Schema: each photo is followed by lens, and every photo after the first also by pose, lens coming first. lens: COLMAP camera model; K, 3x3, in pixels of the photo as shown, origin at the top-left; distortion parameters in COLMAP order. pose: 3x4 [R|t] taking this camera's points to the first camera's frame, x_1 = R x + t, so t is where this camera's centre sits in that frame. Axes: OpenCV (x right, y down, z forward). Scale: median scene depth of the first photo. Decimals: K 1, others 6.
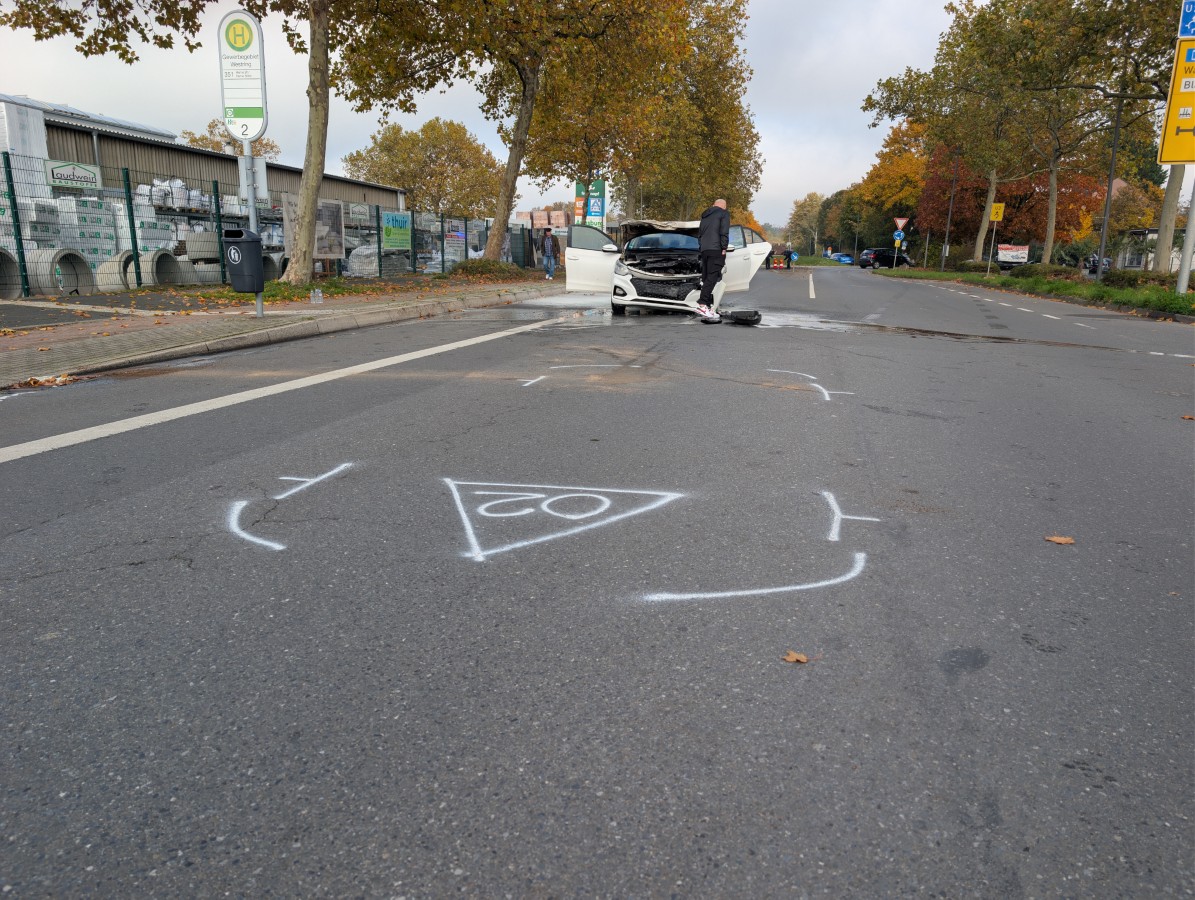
lens RADIAL K [[847.2, 0, 597.5], [0, 847.2, 450.0], [0, 0, 1]] dist [0.030657, -0.024239]
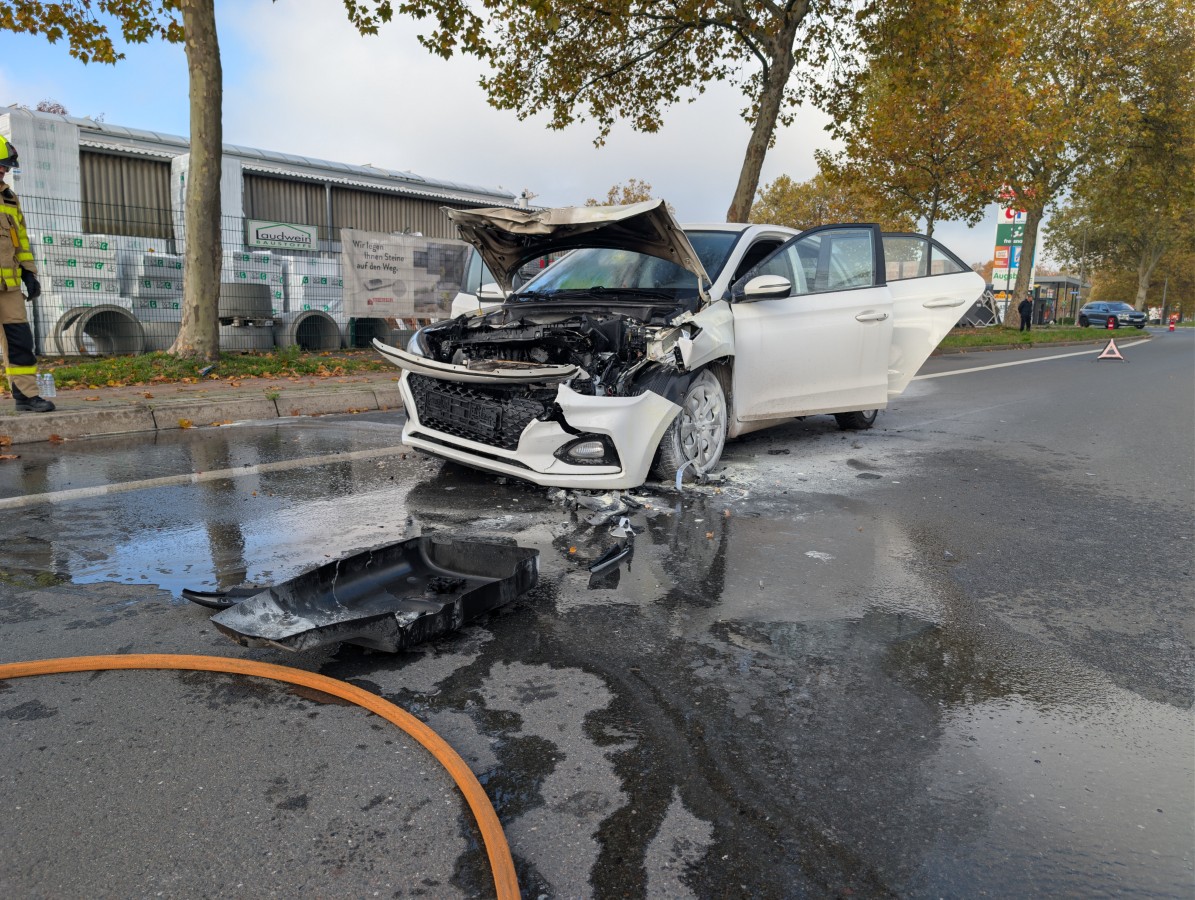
lens RADIAL K [[839.6, 0, 601.8], [0, 839.6, 470.8], [0, 0, 1]] dist [0.003425, -0.002211]
pose [[0.879574, 0.086676, -0.467800, 0.148102], [-0.106625, 0.994166, -0.016276, -0.088958], [0.463661, 0.064195, 0.883684, 0.395036]]
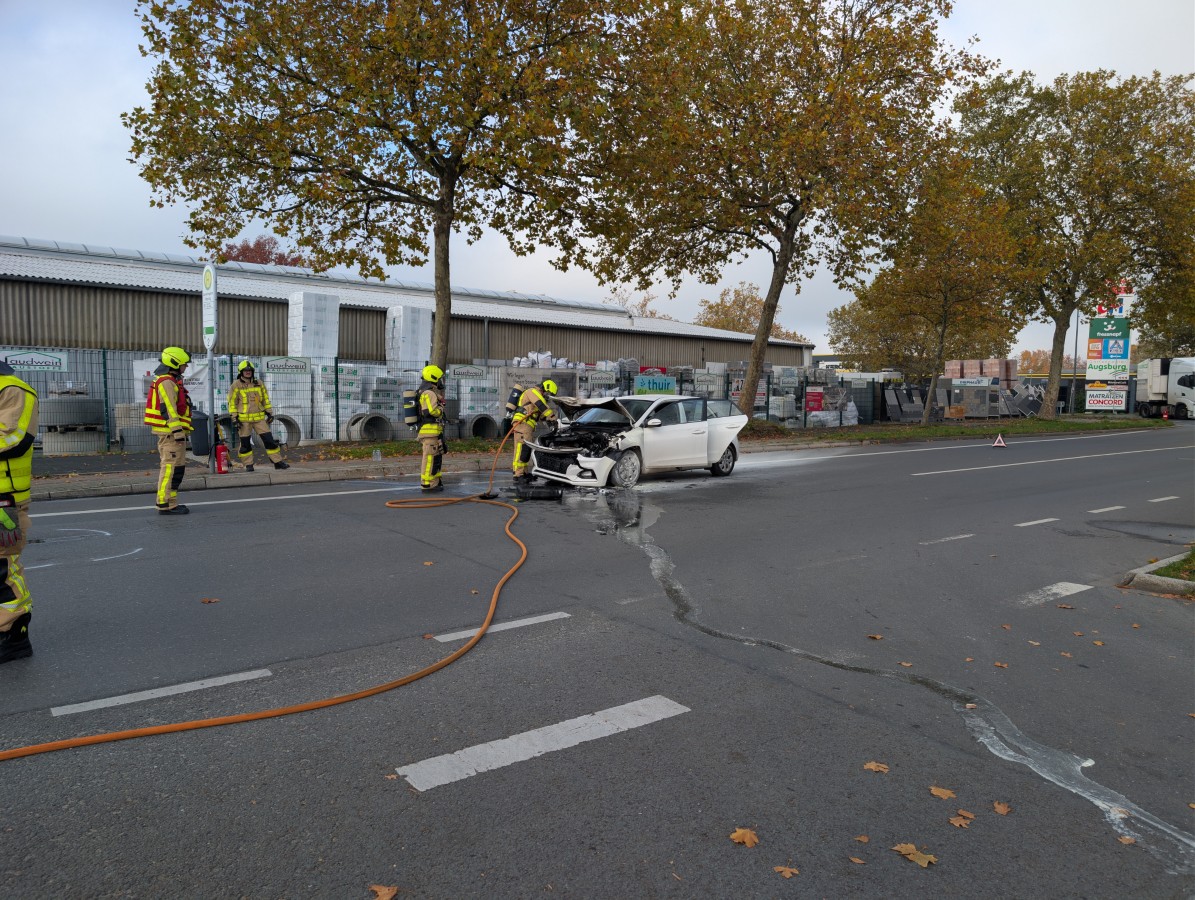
lens RADIAL K [[847.2, 0, 597.5], [0, 847.2, 450.0], [0, 0, 1]] dist [0.030657, -0.024239]
pose [[0.794489, 0.036032, -0.606209, 0.395327], [-0.134828, 0.983791, -0.118228, -0.048408], [0.592122, 0.175664, 0.786469, 0.120798]]
